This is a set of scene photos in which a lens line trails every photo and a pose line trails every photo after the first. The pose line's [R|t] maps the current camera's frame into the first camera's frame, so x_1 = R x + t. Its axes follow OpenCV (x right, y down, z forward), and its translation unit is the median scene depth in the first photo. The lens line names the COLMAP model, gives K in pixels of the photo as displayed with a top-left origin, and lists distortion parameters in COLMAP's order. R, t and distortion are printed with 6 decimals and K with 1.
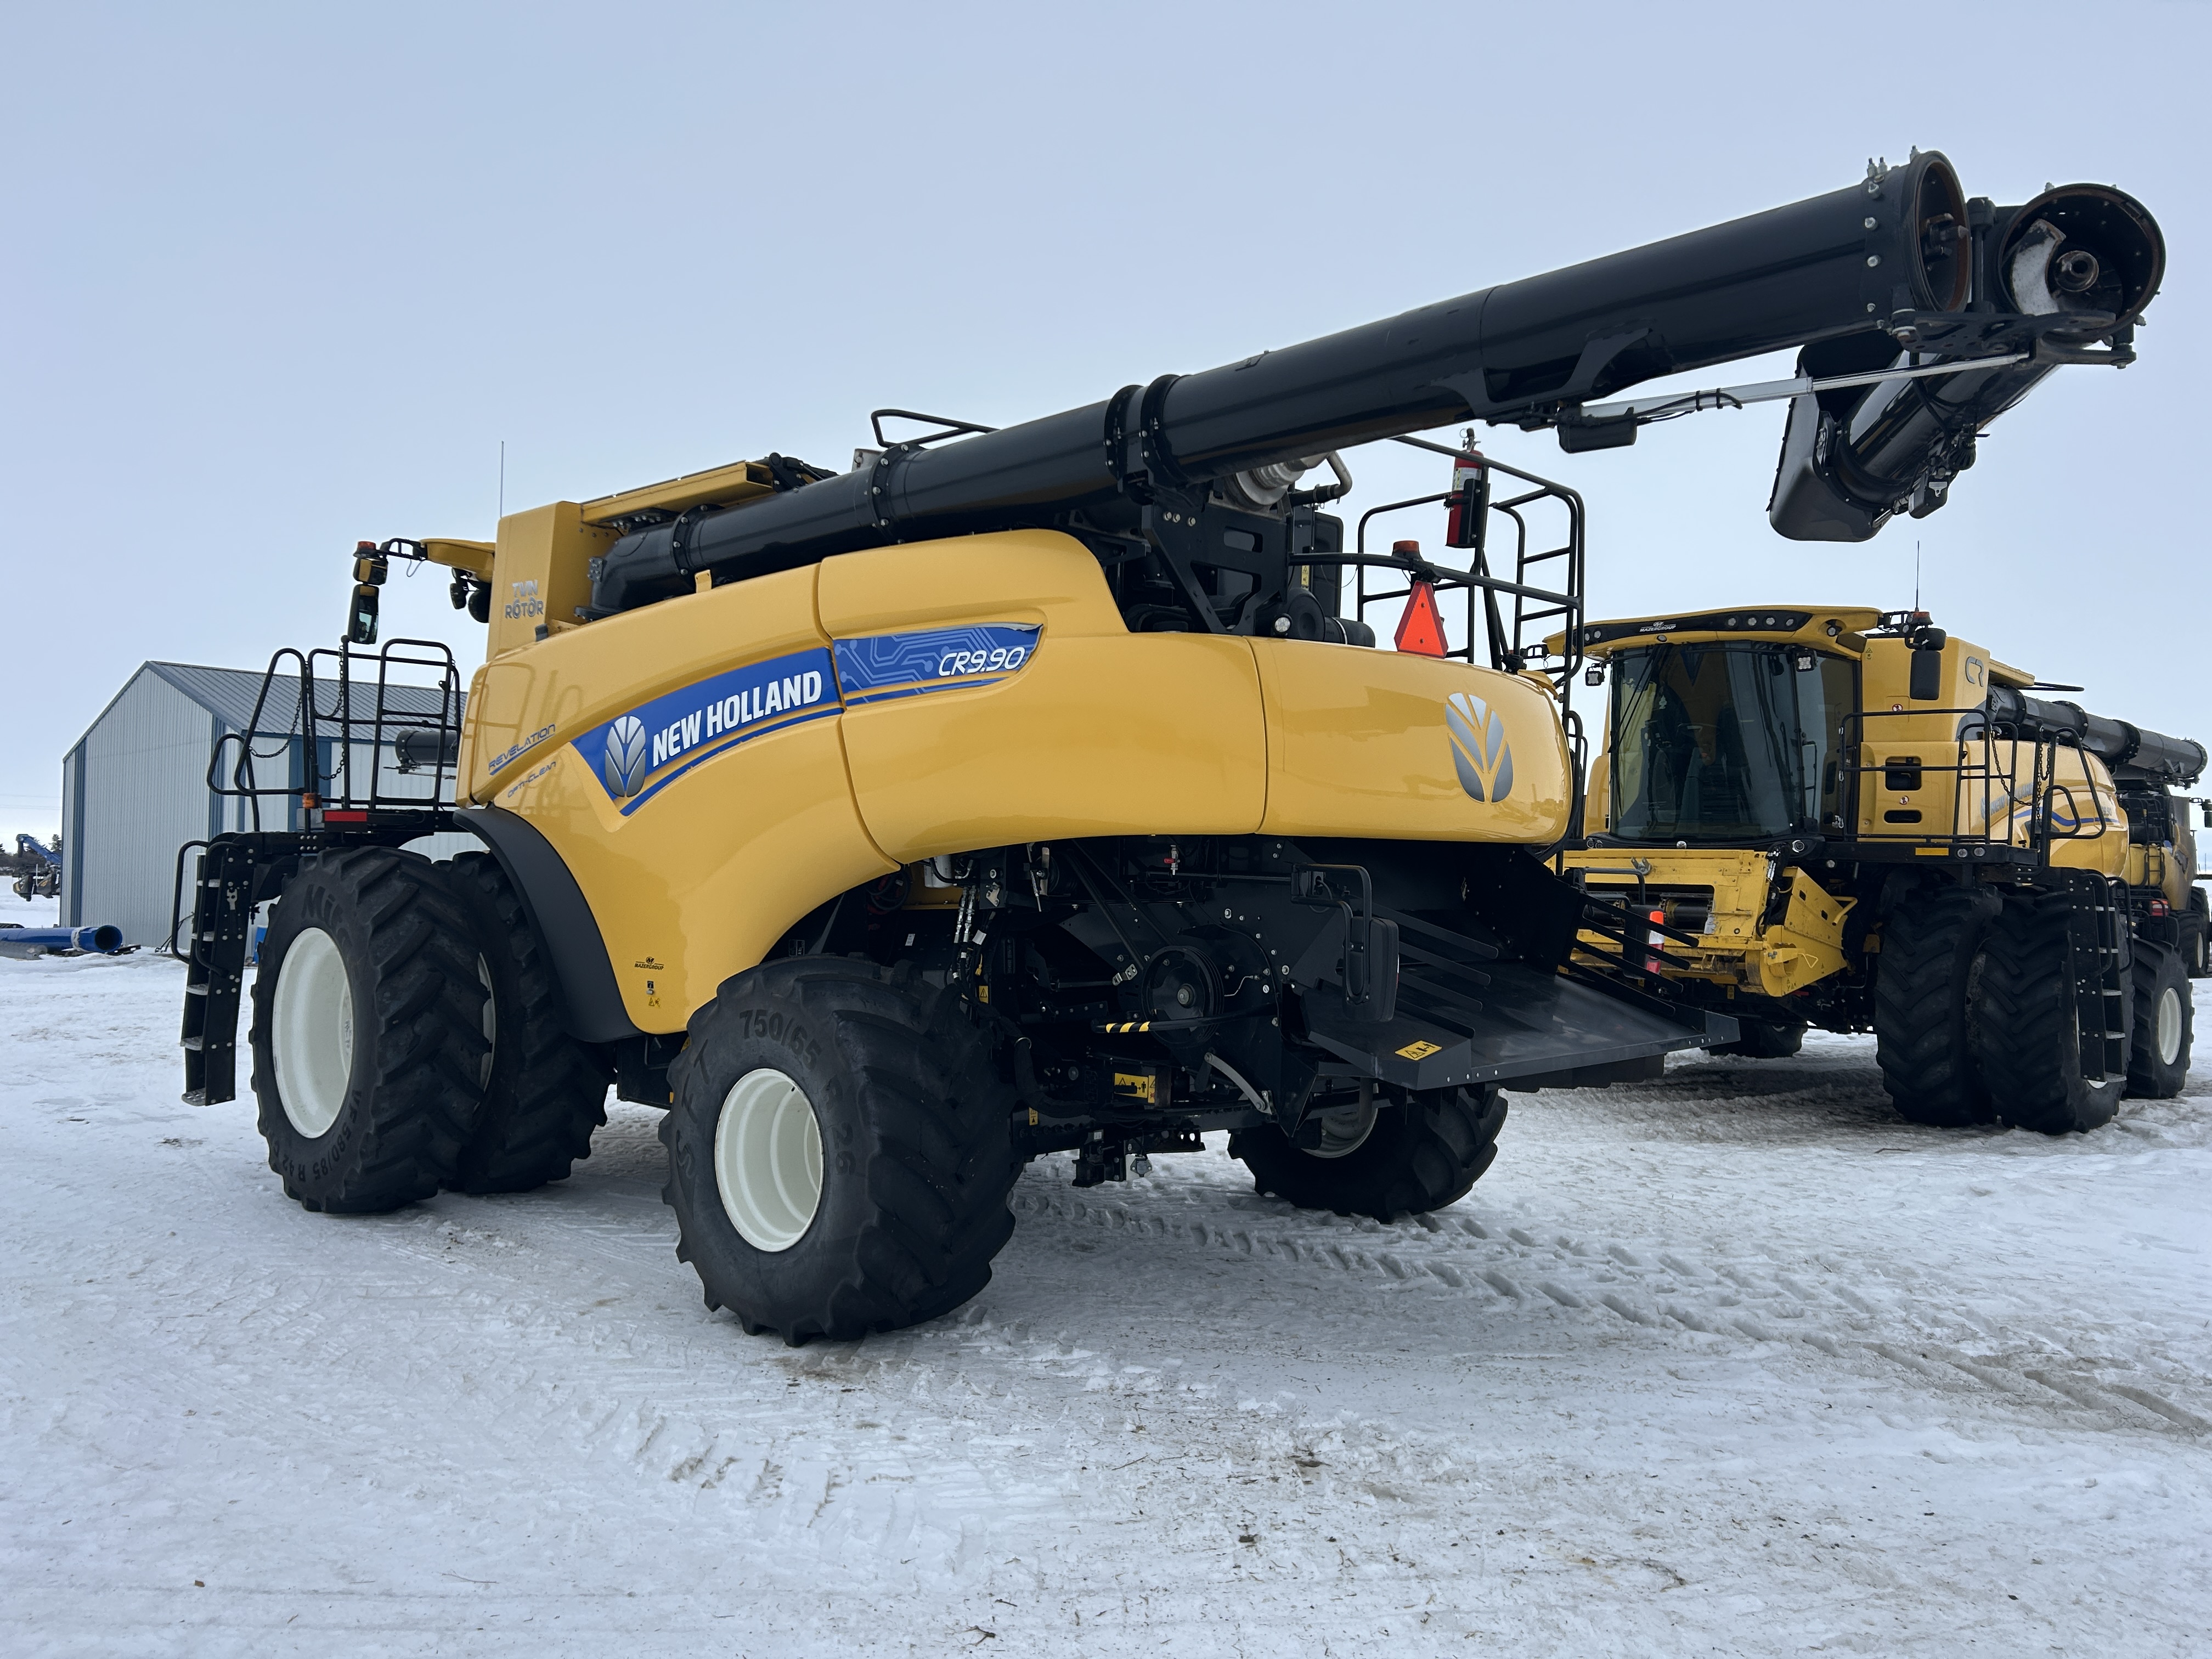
lens RADIAL K [[1651.8, 0, 1104.9], [0, 1651.8, 857.2], [0, 0, 1]] dist [0.008478, 0.001048]
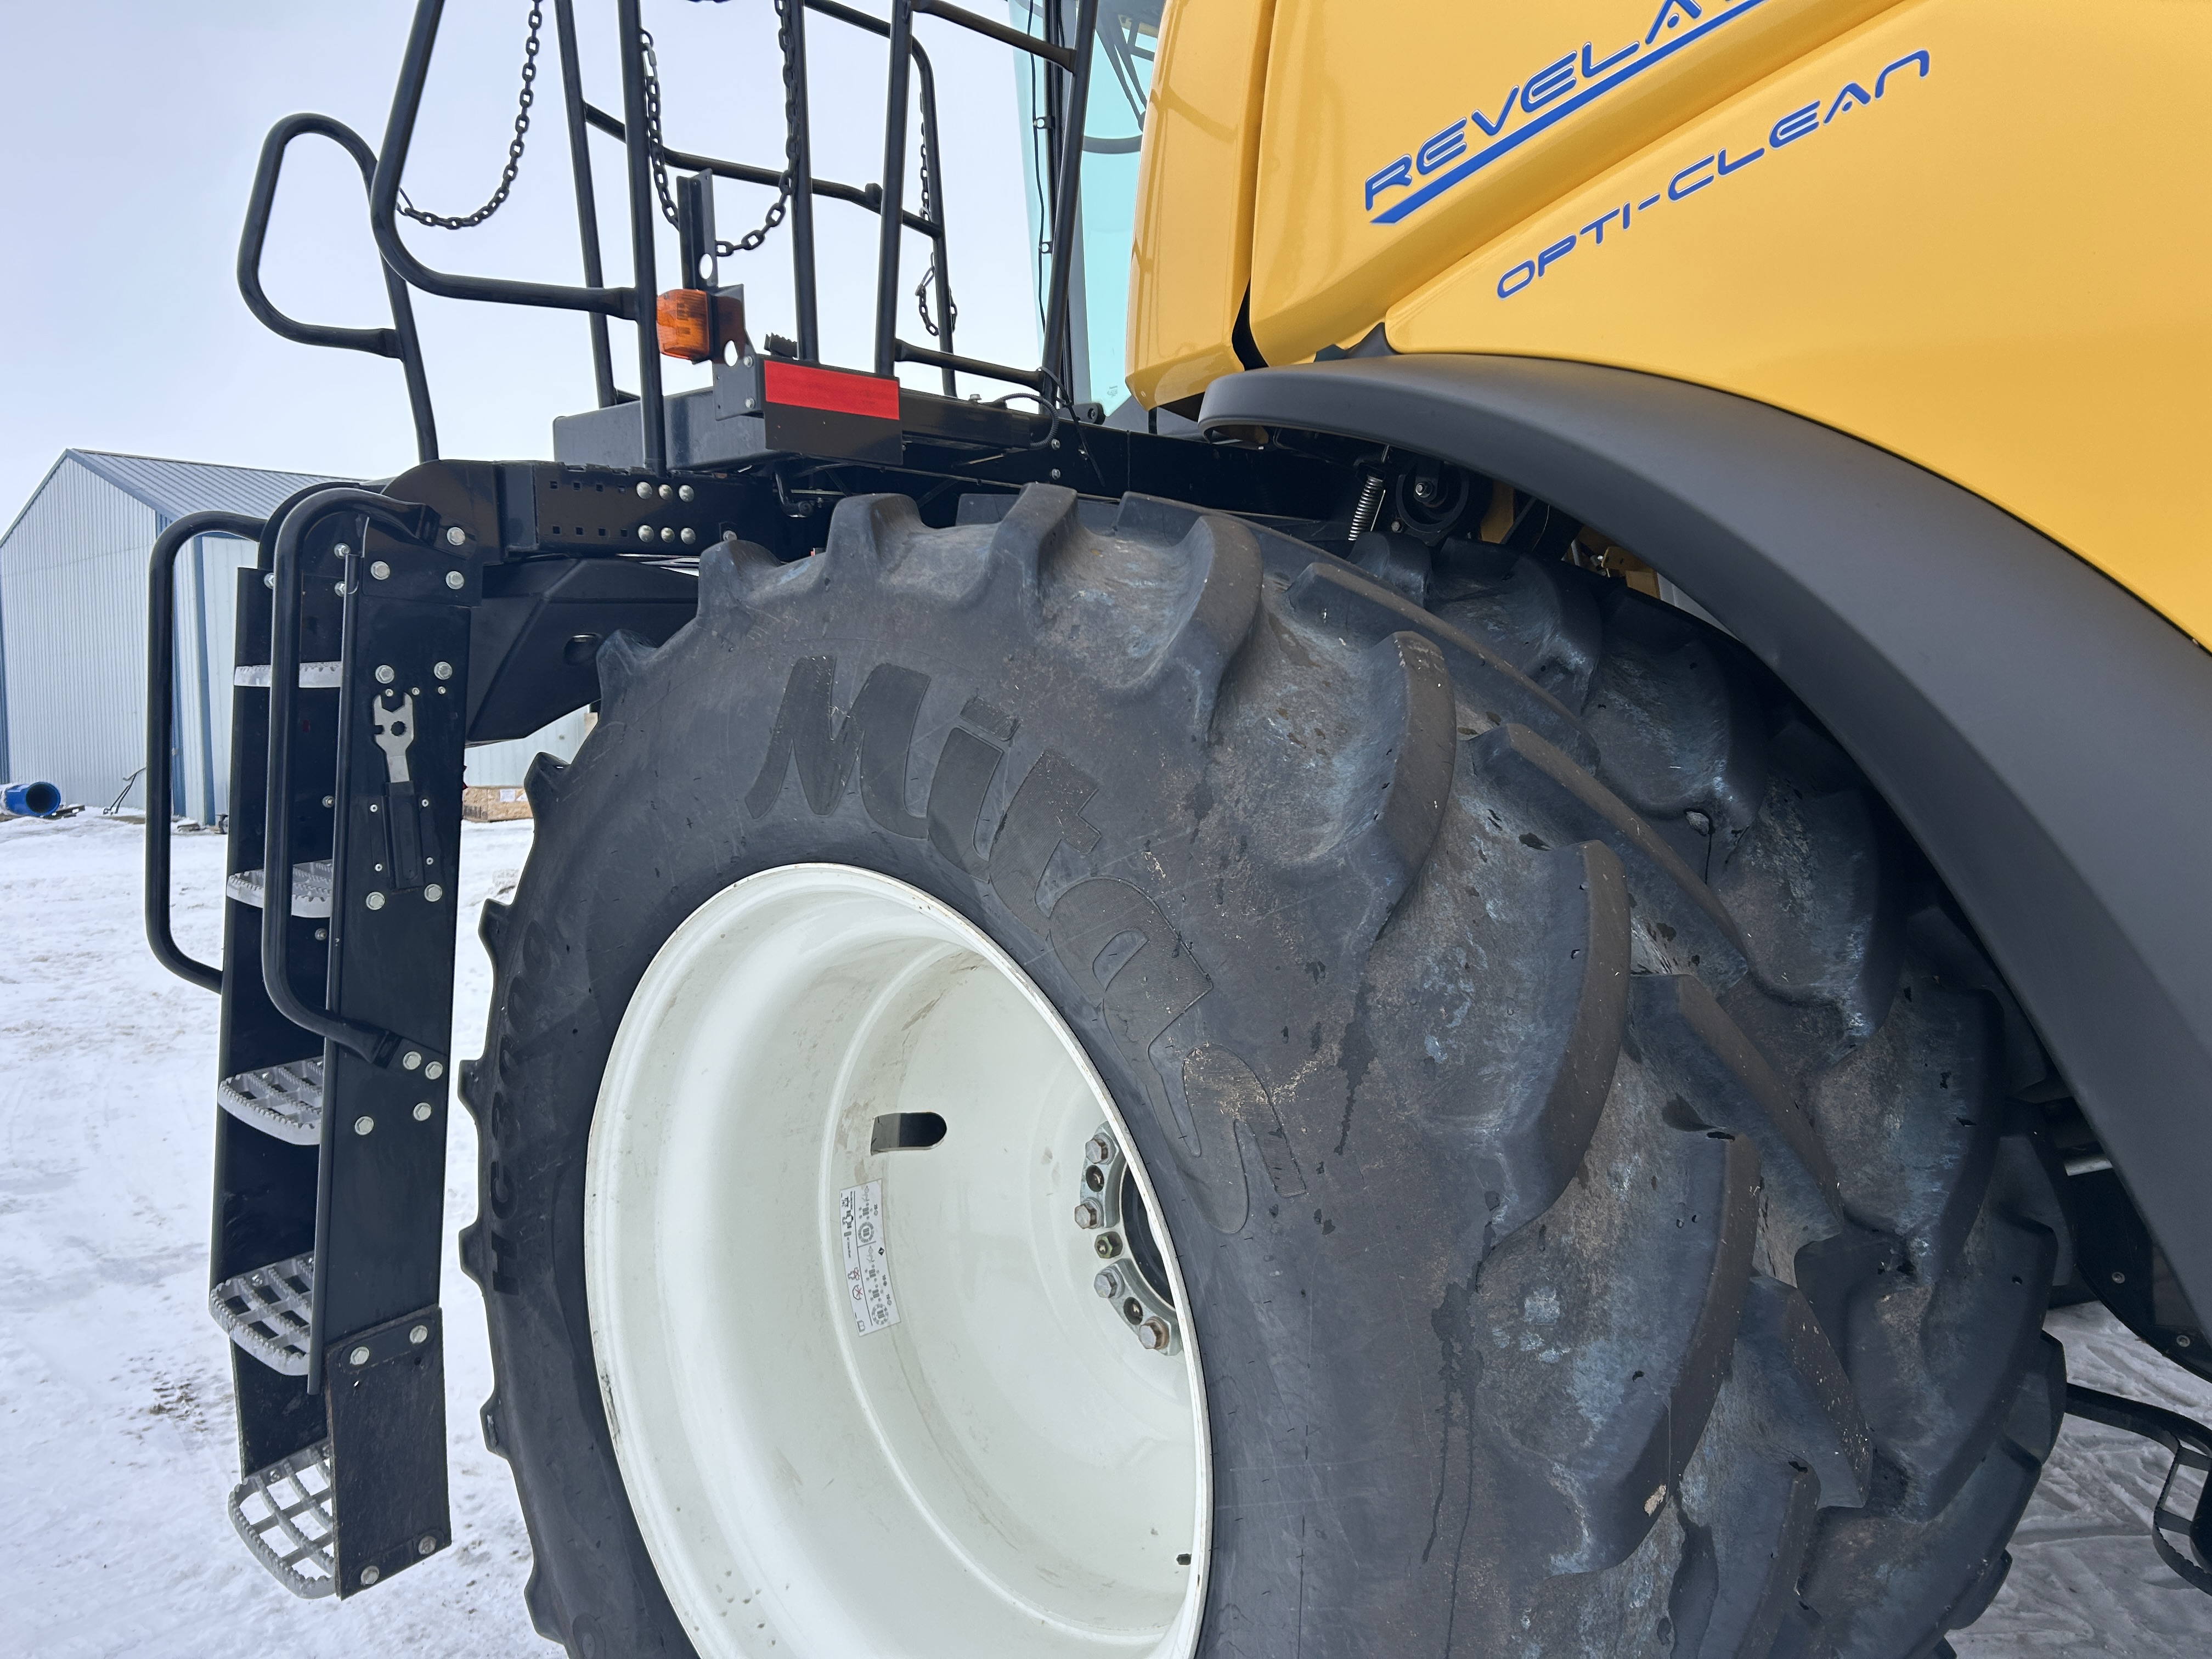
lens RADIAL K [[1728.1, 0, 1106.0], [0, 1728.1, 829.5], [0, 0, 1]] dist [0.033493, -0.003168]
pose [[0.999789, -0.020532, 0.000364, -0.527794], [0.020430, 0.996304, 0.083428, 0.024399], [-0.002075, -0.083403, 0.996514, 0.928121]]
